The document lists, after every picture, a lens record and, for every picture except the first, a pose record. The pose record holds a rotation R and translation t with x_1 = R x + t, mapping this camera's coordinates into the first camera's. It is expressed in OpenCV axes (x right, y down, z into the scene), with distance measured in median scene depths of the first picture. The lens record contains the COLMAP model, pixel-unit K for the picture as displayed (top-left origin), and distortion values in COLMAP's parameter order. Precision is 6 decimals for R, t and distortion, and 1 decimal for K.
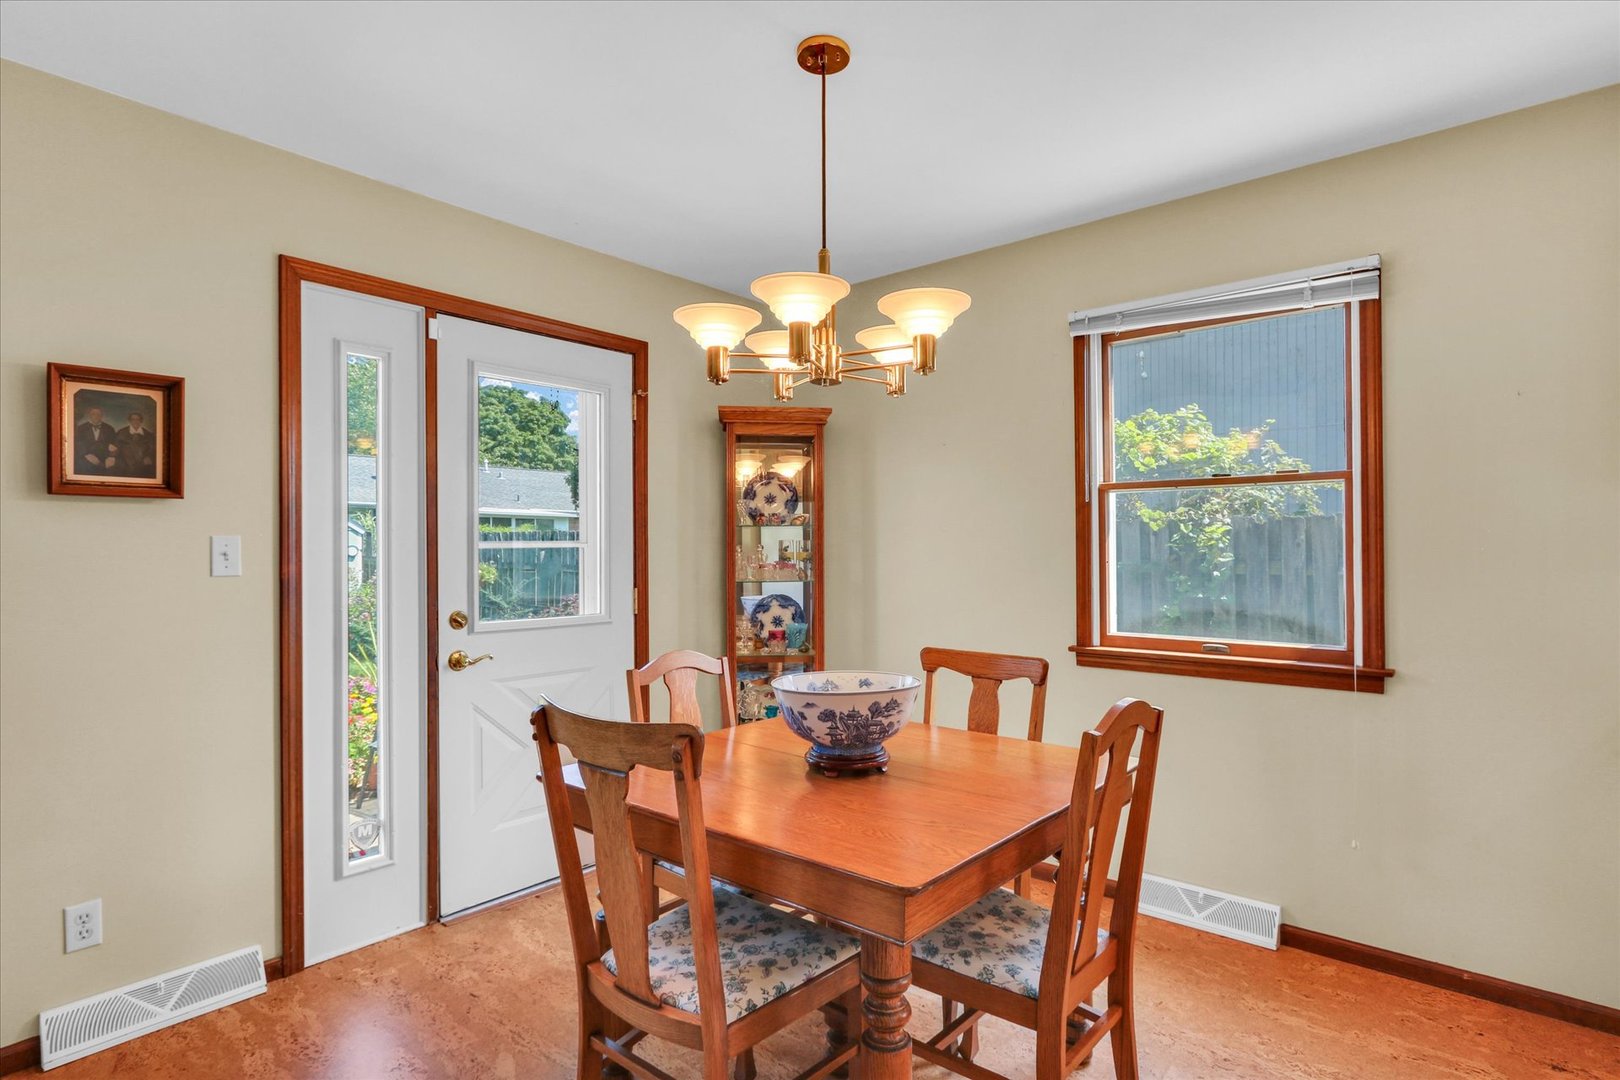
lens RADIAL K [[835.6, 0, 810.0], [0, 835.6, 540.0], [0, 0, 1]] dist [-0.000615, 0.000082]
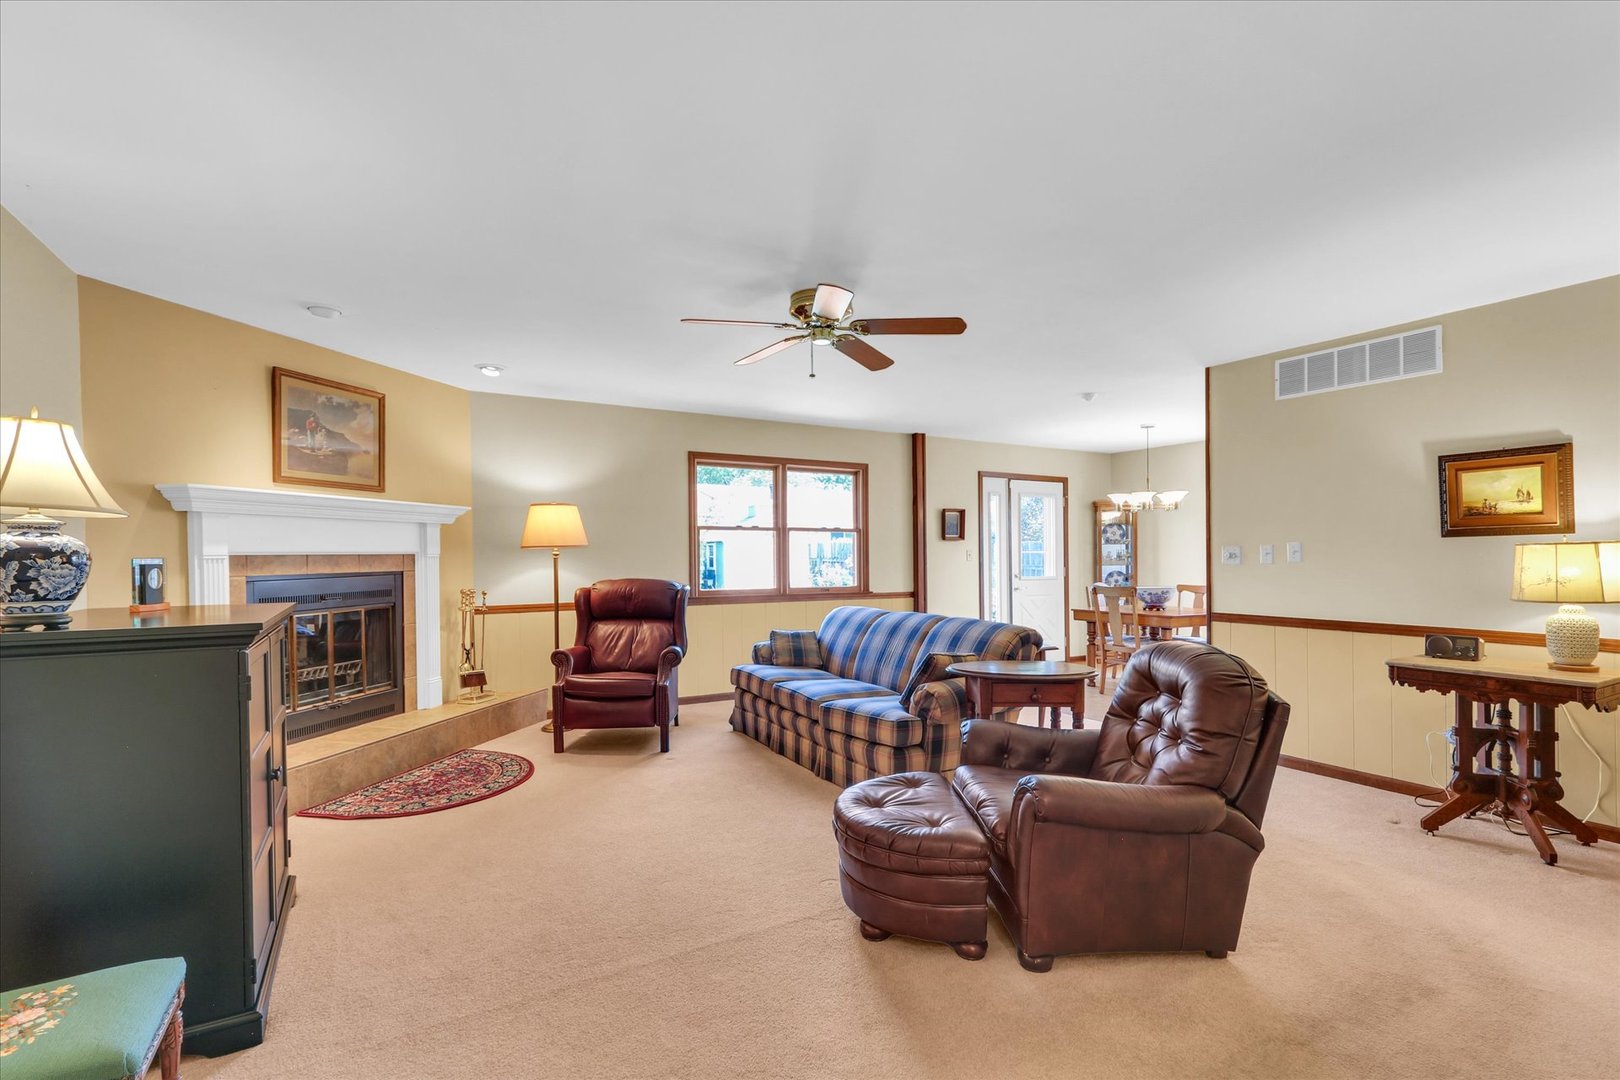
lens RADIAL K [[753.3, 0, 817.7], [0, 753.3, 558.4], [0, 0, 1]] dist [0.000154, 0.000450]
pose [[0.946614, 0.001045, -0.322367, -0.166553], [0.005277, 0.999811, 0.018736, -0.020871], [0.322326, -0.019437, 0.946429, -1.517356]]
